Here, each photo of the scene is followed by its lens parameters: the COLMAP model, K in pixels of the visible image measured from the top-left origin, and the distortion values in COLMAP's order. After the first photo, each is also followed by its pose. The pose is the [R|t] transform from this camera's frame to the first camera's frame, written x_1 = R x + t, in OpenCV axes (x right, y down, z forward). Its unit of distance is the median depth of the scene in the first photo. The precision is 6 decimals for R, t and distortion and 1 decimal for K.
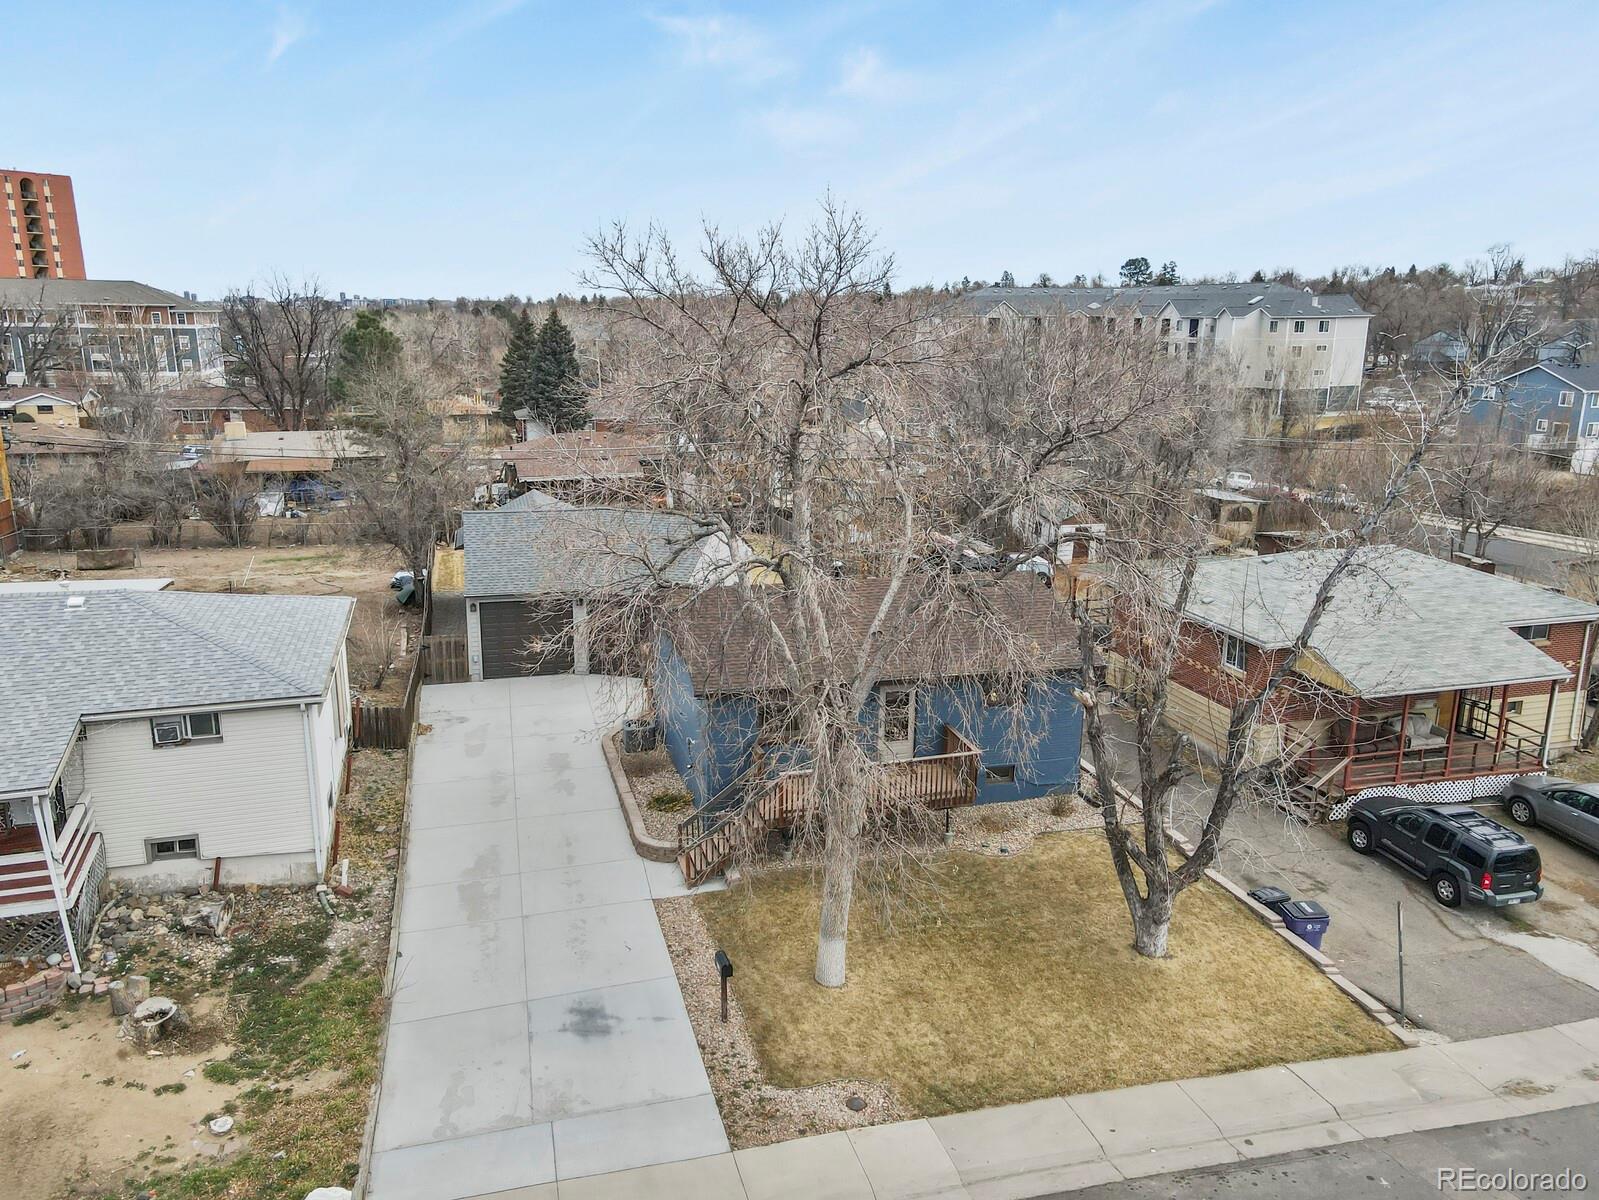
lens RADIAL K [[1134.0, 0, 796.7], [0, 1134.0, 599.4], [0, 0, 1]] dist [0.053799, -0.009911]
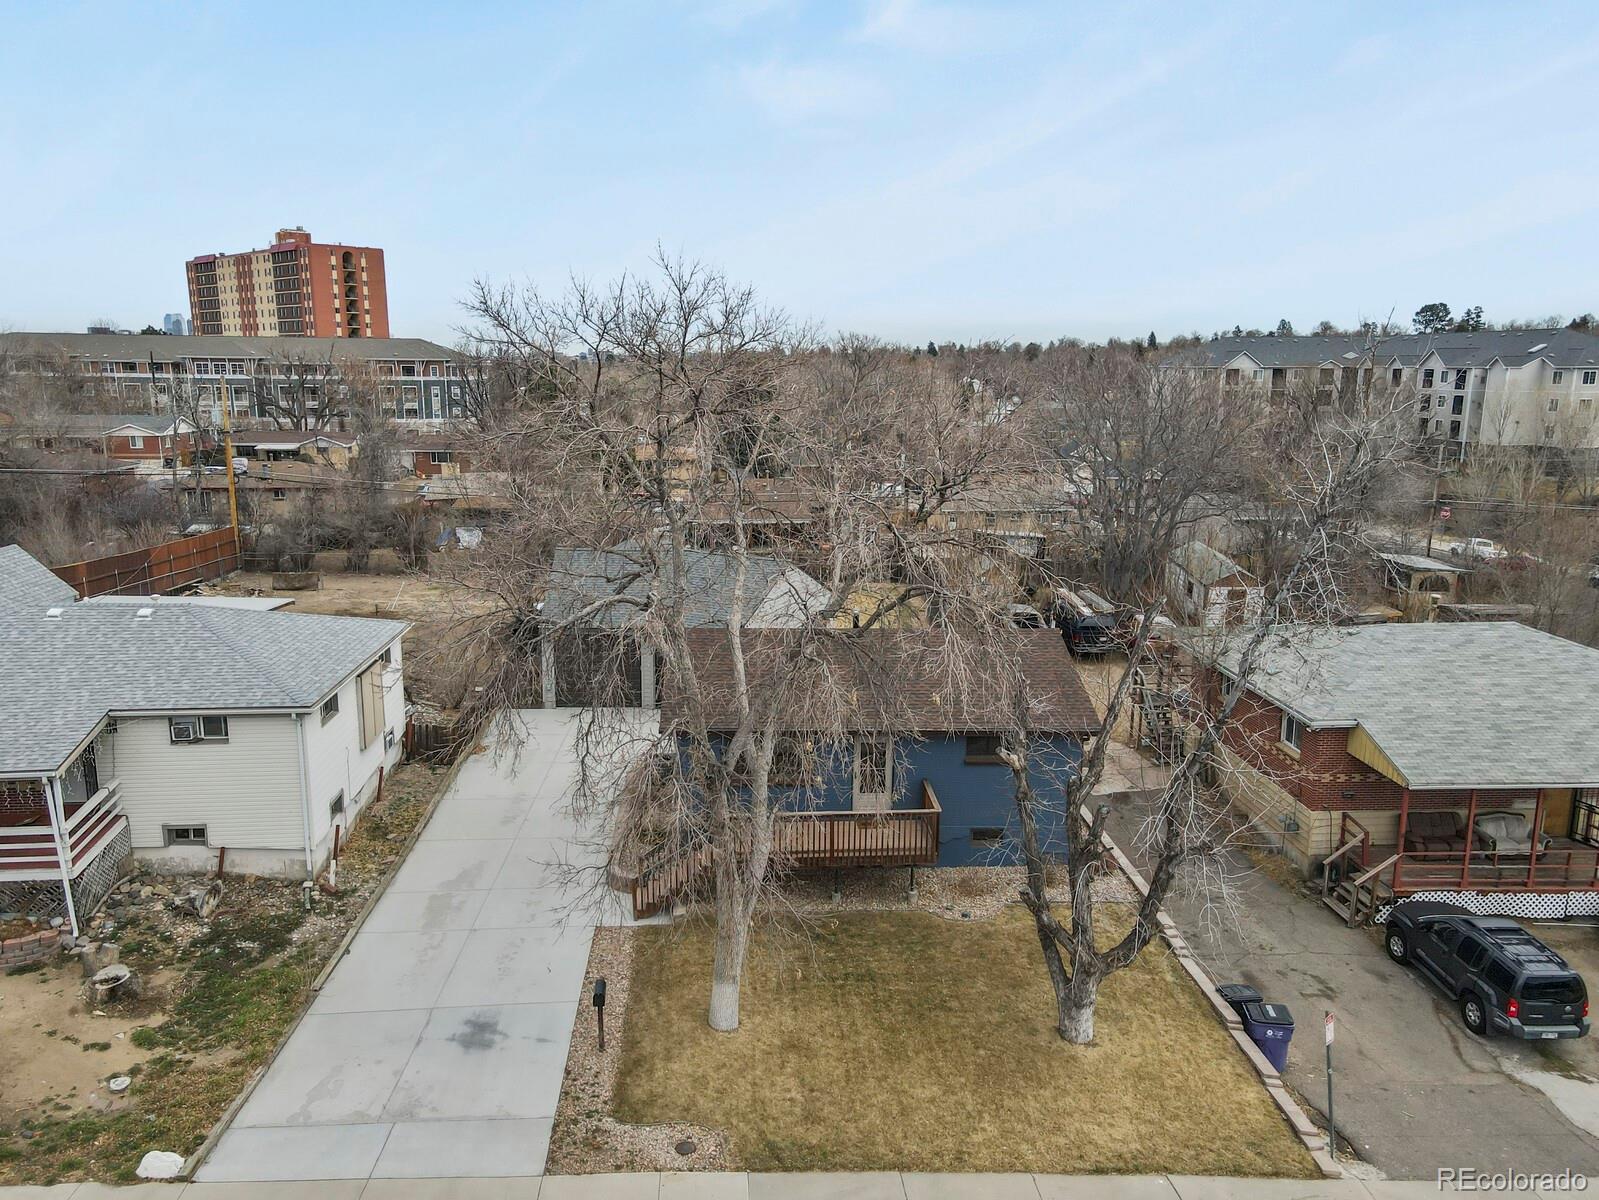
lens RADIAL K [[1134.0, 0, 798.1], [0, 1134.0, 603.9], [0, 0, 1]] dist [0.053799, -0.009911]
pose [[0.976417, 0.044993, -0.211152, 0.257345], [-0.053248, 0.998017, -0.033572, -0.003001], [0.209223, 0.044023, 0.976877, 0.018061]]
